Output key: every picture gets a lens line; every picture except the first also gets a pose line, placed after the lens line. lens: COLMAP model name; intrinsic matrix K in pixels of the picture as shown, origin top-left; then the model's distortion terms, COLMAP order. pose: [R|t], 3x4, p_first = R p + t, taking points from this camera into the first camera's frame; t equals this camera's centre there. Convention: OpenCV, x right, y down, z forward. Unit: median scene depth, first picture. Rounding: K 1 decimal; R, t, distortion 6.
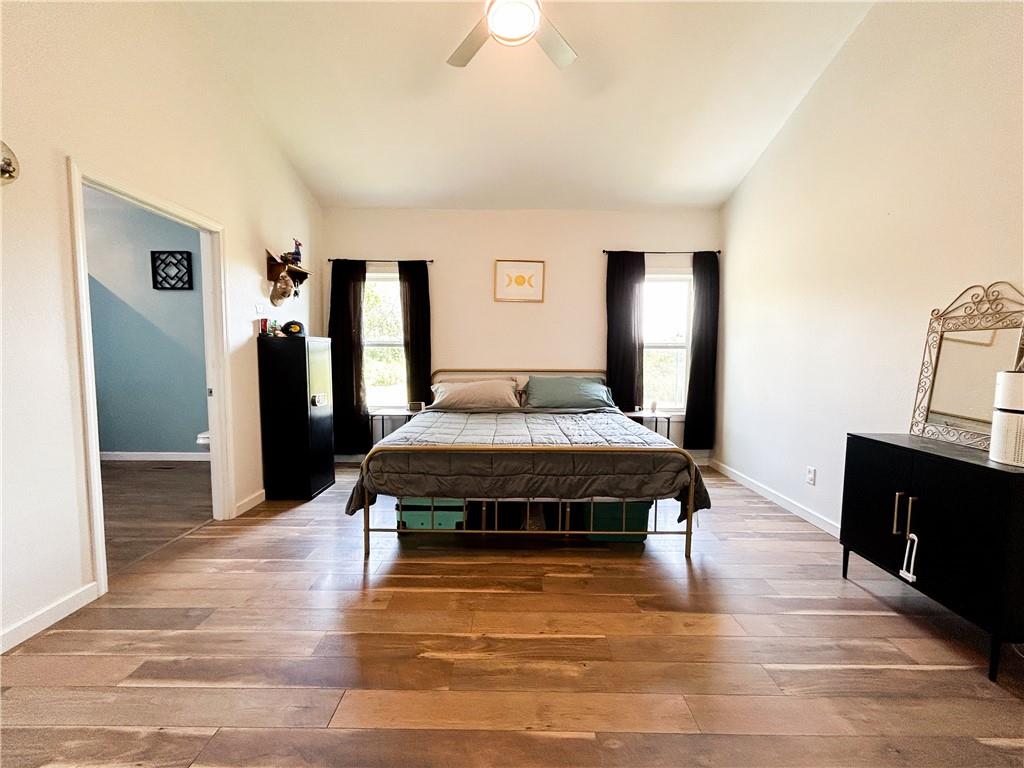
lens RADIAL K [[412.6, 0, 511.6], [0, 412.6, 386.2], [0, 0, 1]] dist [-0.004630, 0.000982]
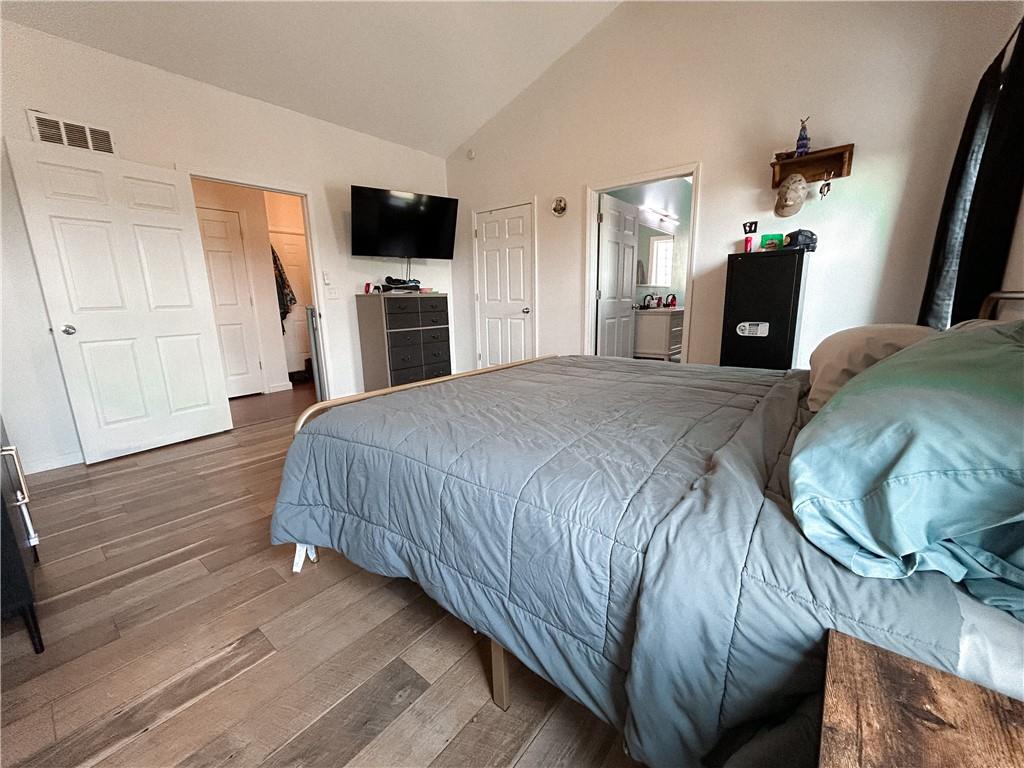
lens RADIAL K [[412.6, 0, 511.5], [0, 412.6, 387.9], [0, 0, 1]] dist [-0.004630, 0.000982]
pose [[-0.631323, 0.169266, -0.756823, 0.426251], [-0.042703, 0.966823, 0.251854, -0.035336], [0.774344, 0.191320, -0.603149, 0.987142]]
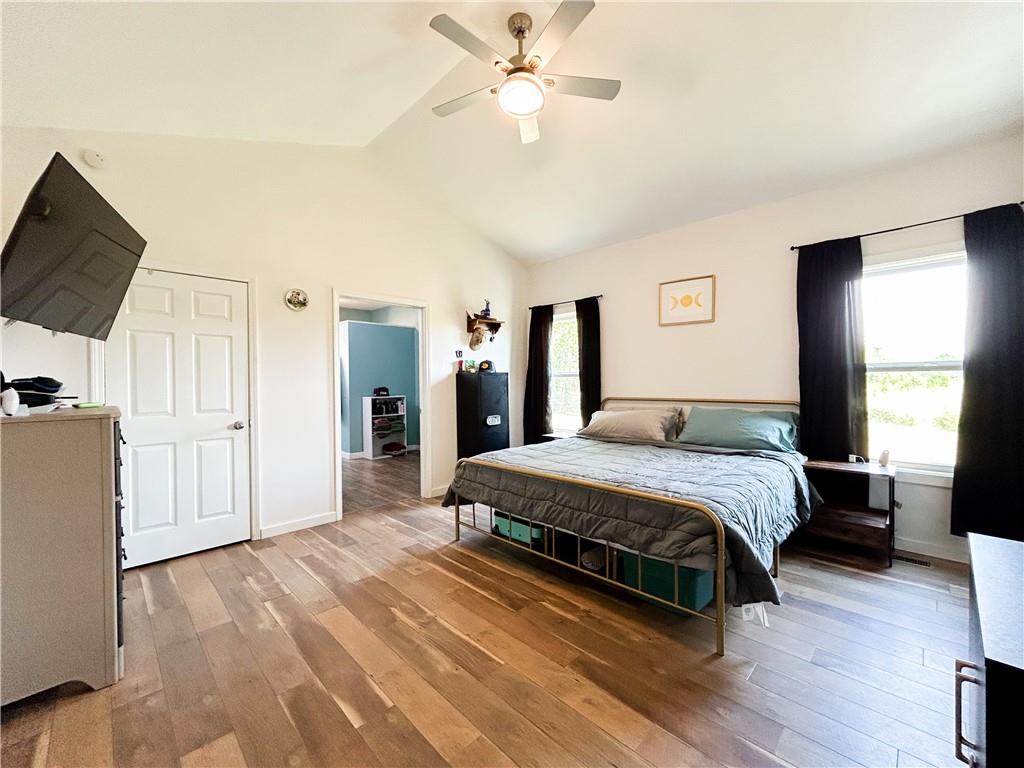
lens RADIAL K [[412.6, 0, 512.3], [0, 412.6, 384.6], [0, 0, 1]] dist [-0.004630, 0.000982]
pose [[0.710035, -0.007150, -0.704131, 0.419237], [-0.036632, 0.998219, -0.047076, -0.017369], [0.703213, 0.059219, 0.708508, 0.105582]]
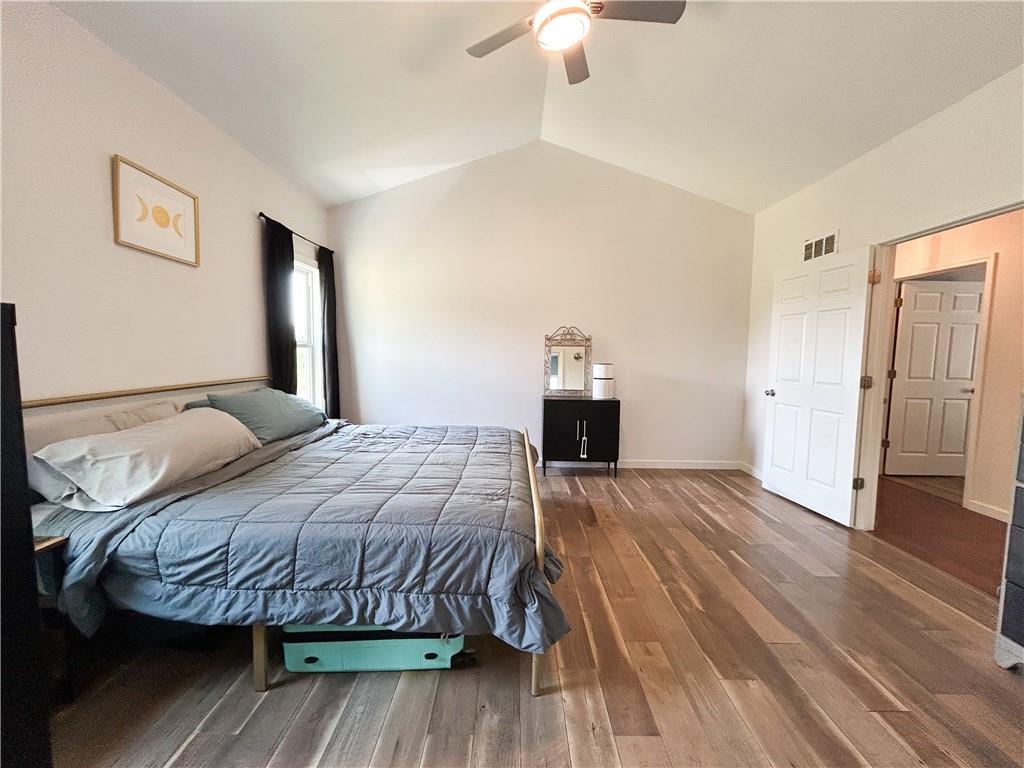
lens RADIAL K [[412.6, 0, 511.0], [0, 412.6, 382.3], [0, 0, 1]] dist [-0.004630, 0.000982]
pose [[0.003557, -0.081262, 0.996686, -0.561871], [0.063164, 0.994721, 0.080877, -0.066095], [-0.997997, 0.062667, 0.008671, 0.609954]]
